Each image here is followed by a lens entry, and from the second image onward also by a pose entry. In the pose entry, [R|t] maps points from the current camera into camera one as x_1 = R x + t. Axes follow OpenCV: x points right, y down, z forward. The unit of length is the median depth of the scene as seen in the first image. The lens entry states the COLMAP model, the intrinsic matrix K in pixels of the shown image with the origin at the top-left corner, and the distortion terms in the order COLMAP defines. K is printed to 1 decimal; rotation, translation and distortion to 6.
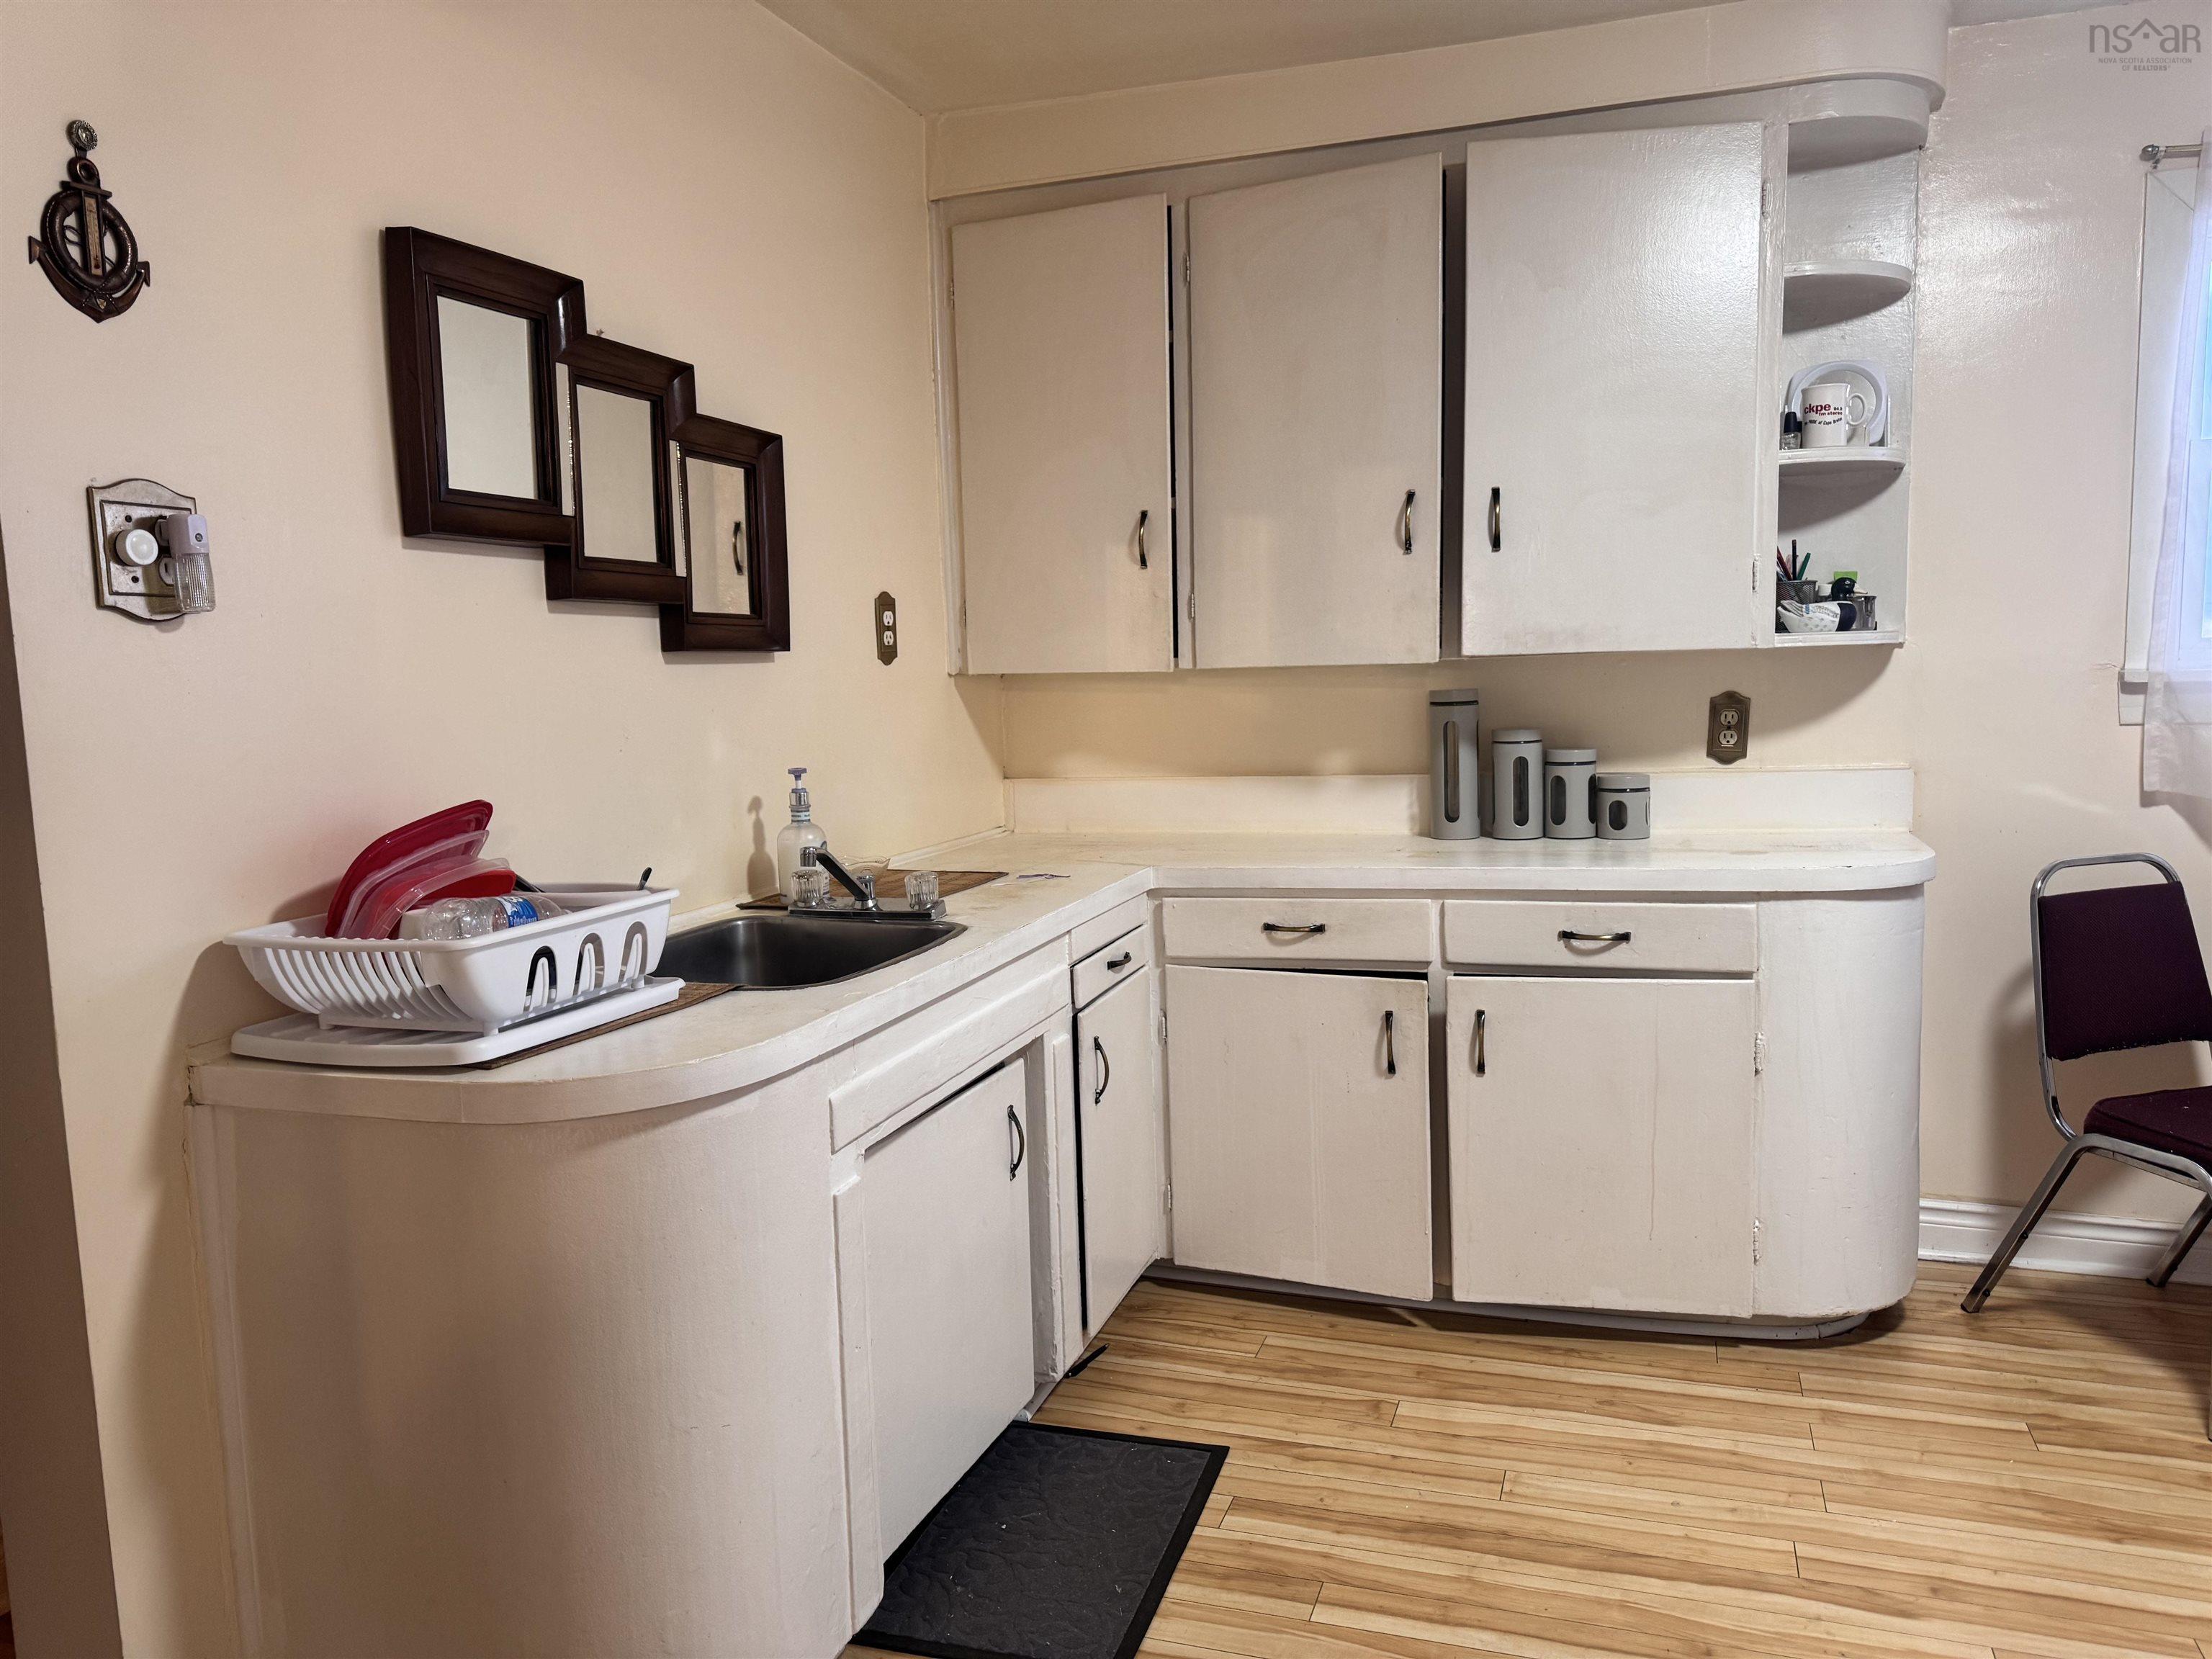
lens RADIAL K [[1538.7, 0, 1106.0], [0, 1538.7, 829.5], [0, 0, 1]] dist [0.003494, -0.004013]
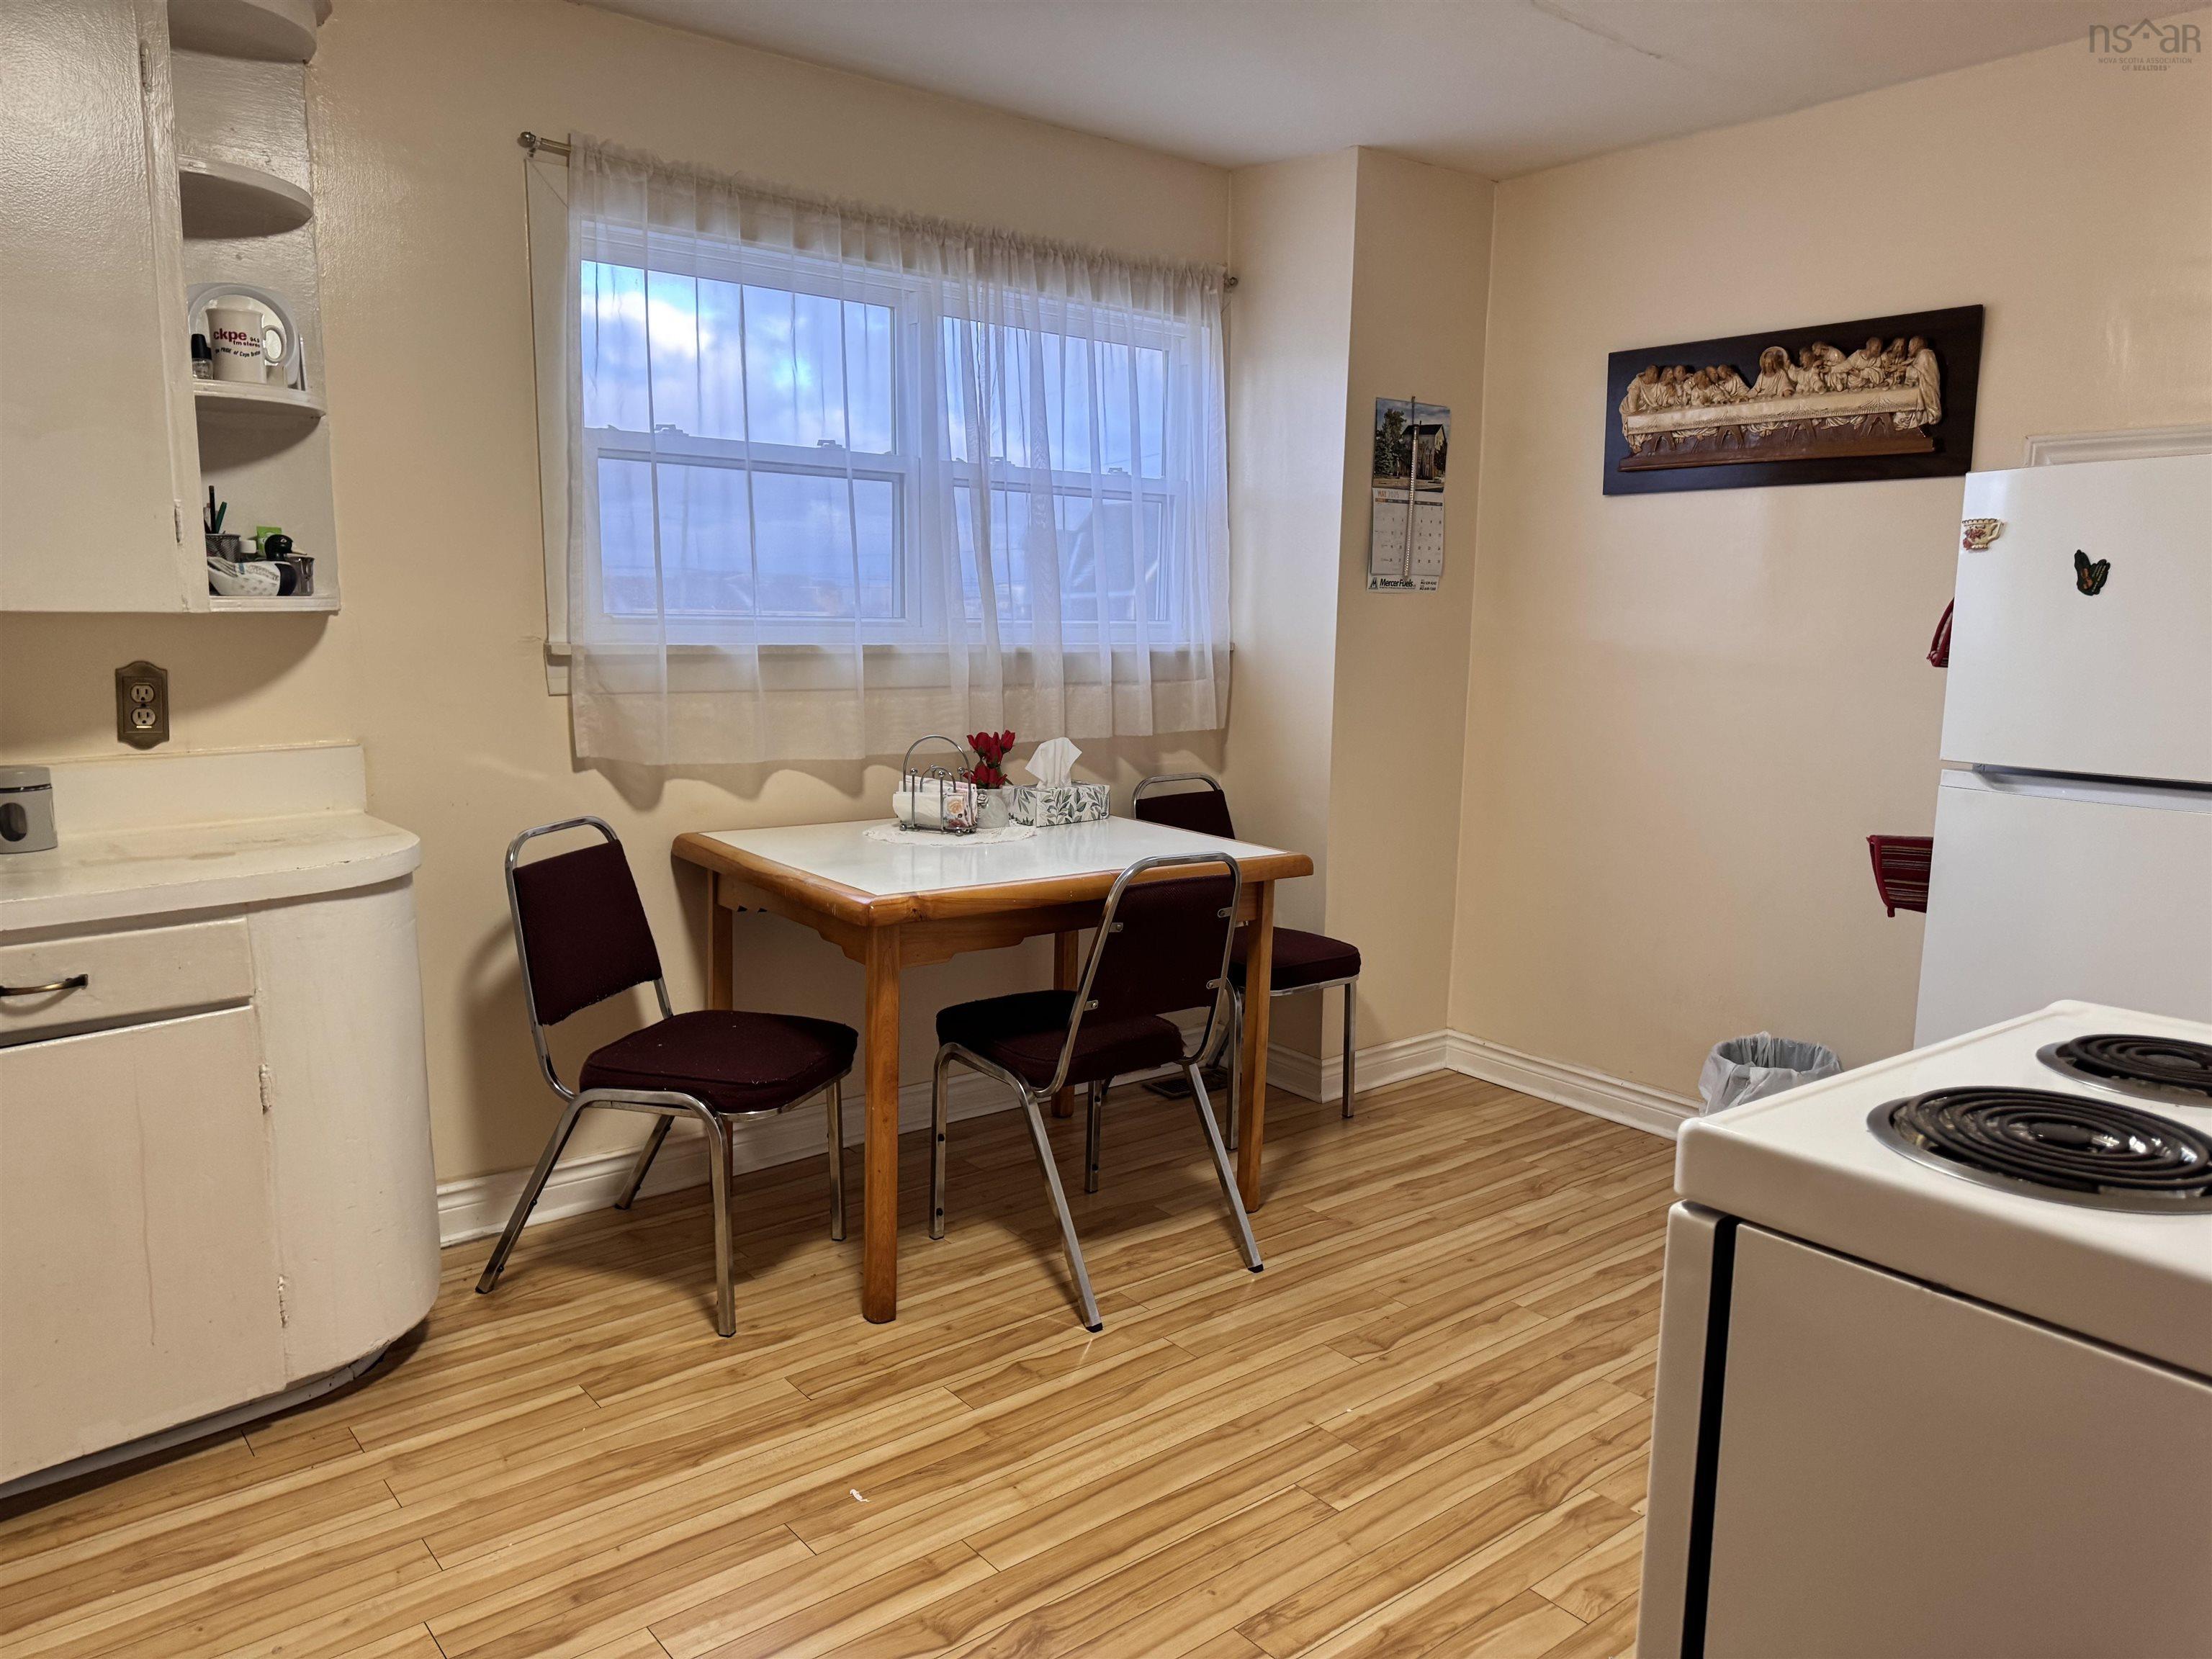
lens RADIAL K [[1558.6, 0, 1100.4], [0, 1558.6, 837.7], [0, 0, 1]] dist [0.029485, -0.029051]
pose [[0.519567, -0.097862, 0.848807, -0.062187], [0.067217, 0.995022, 0.073575, -0.026142], [-0.851781, 0.018827, 0.523559, 0.134353]]
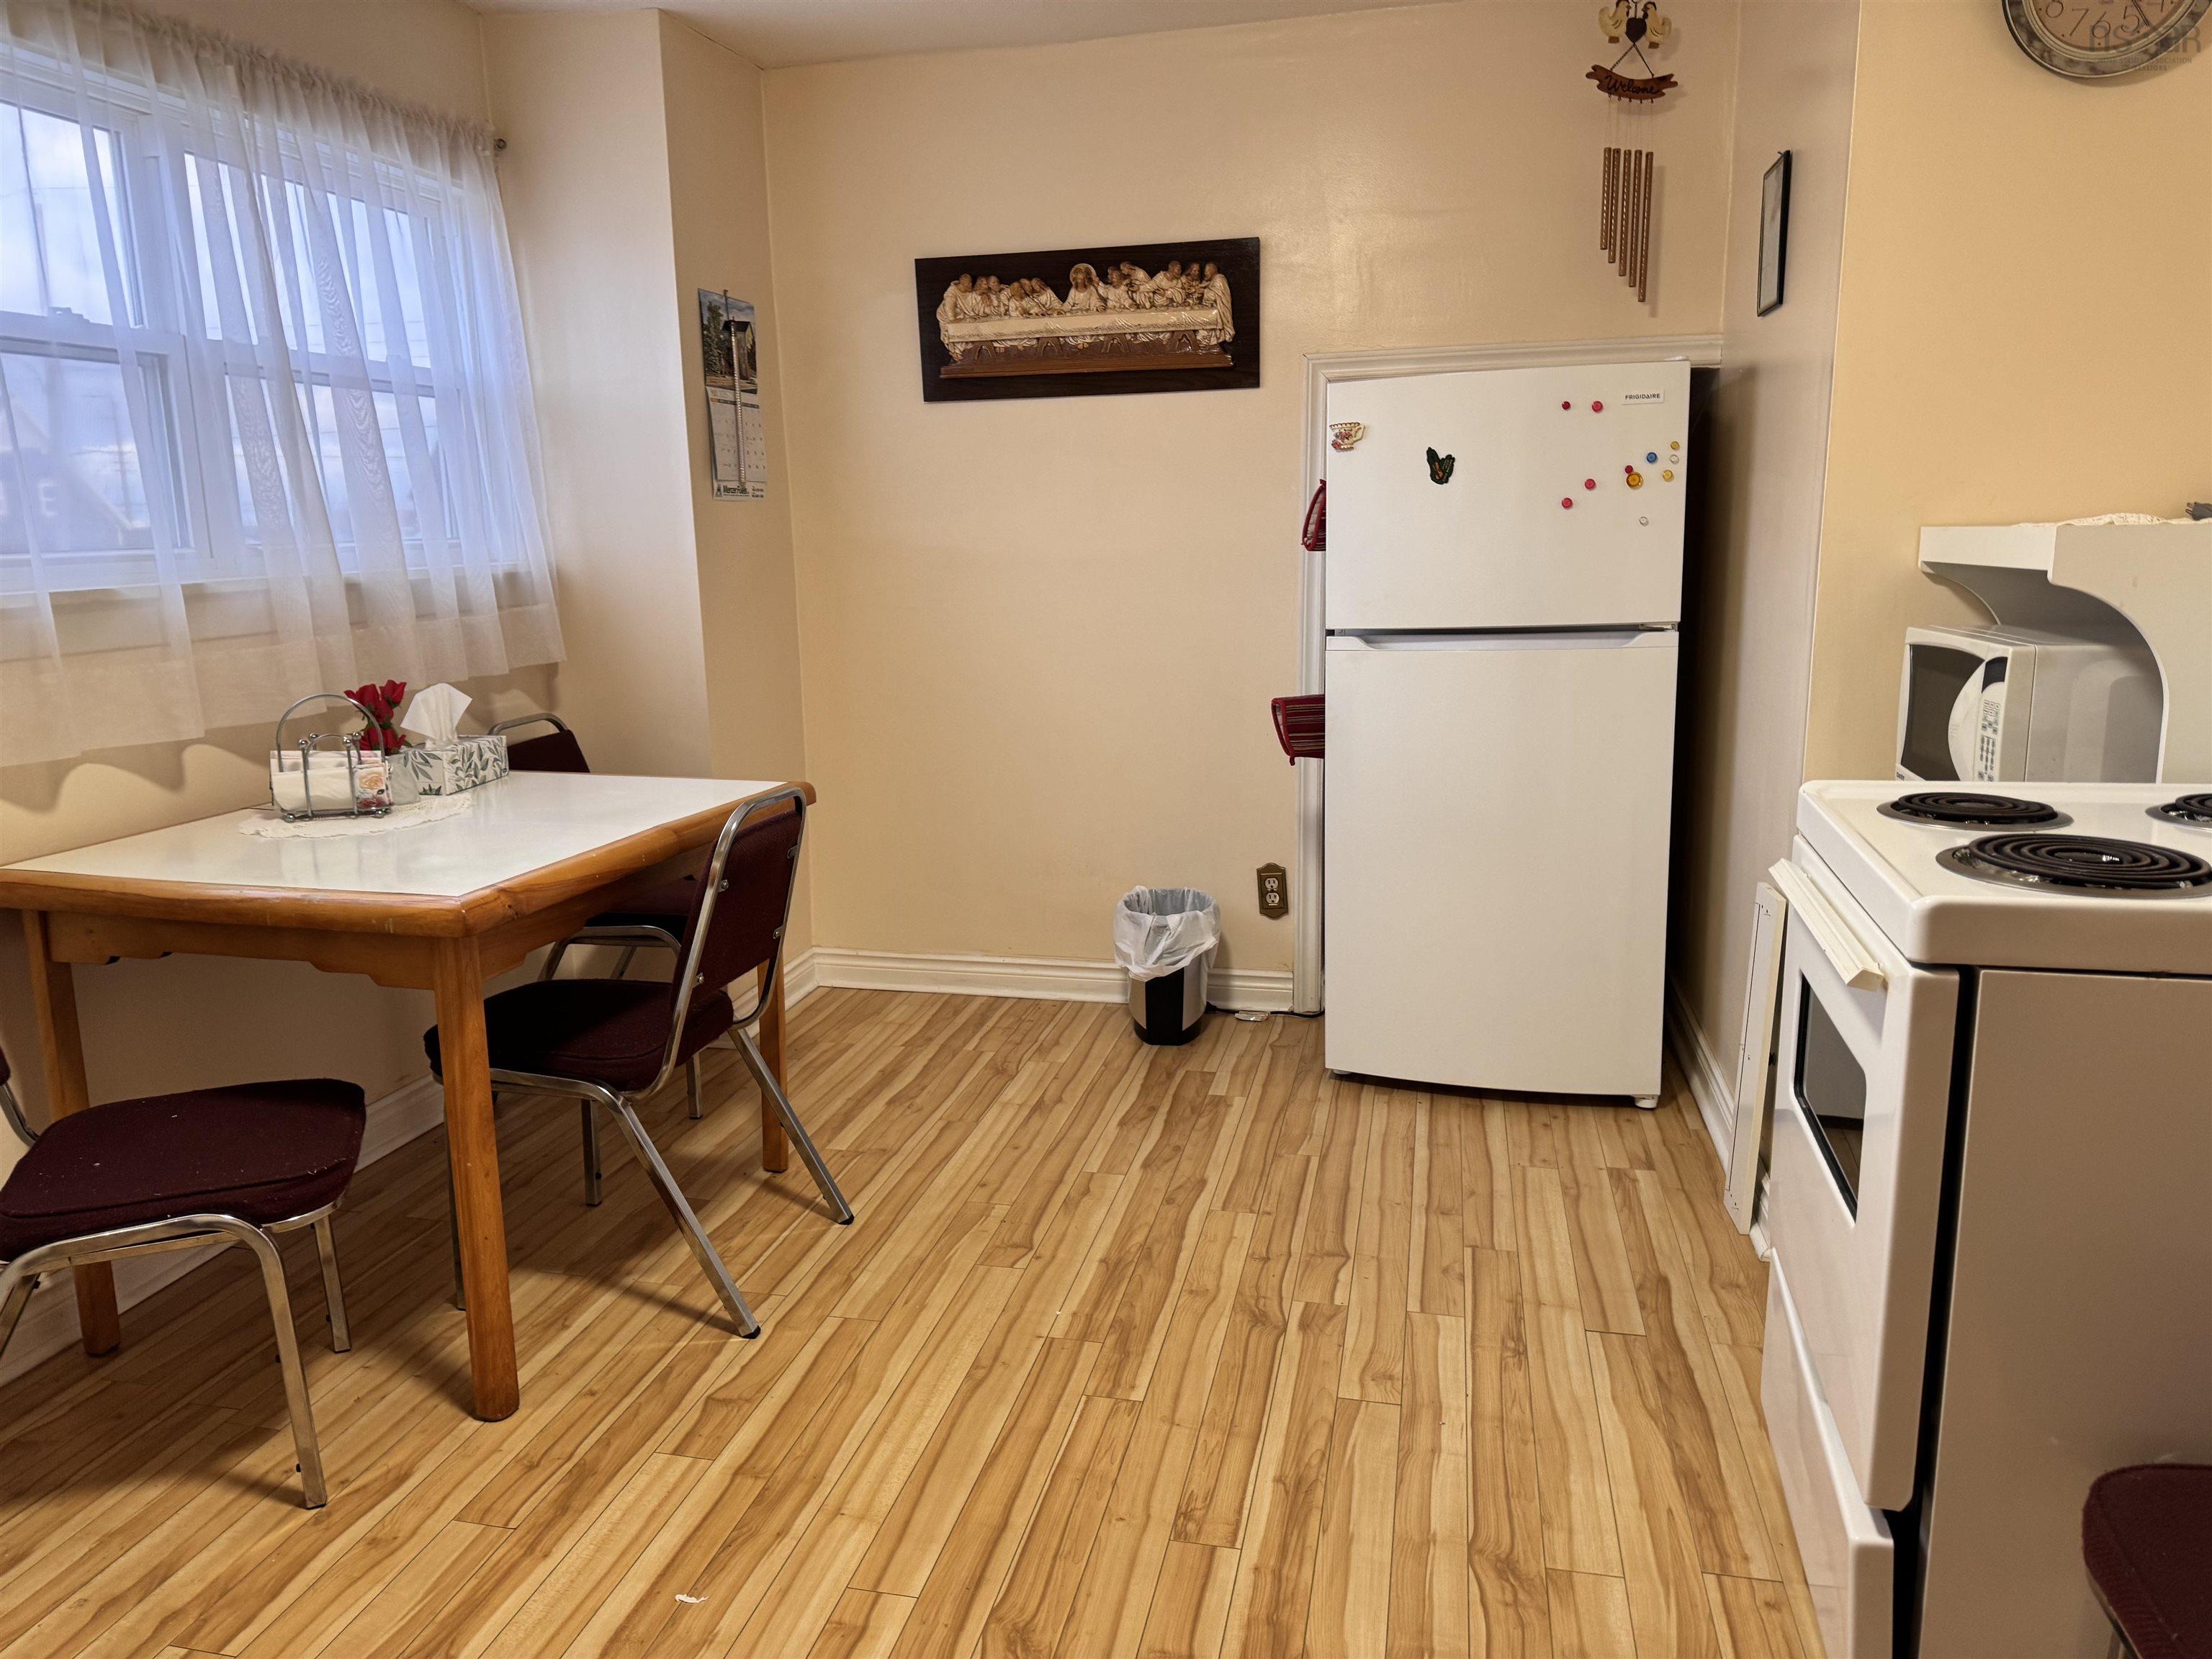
lens RADIAL K [[1570.4, 0, 1098.0], [0, 1570.4, 820.7], [0, 0, 1]] dist [0.006432, -0.011252]
pose [[-0.116998, -0.168605, 0.978715, -0.100350], [0.129035, 0.974549, 0.183313, -0.064959], [-0.984714, 0.147736, -0.092265, 0.508710]]
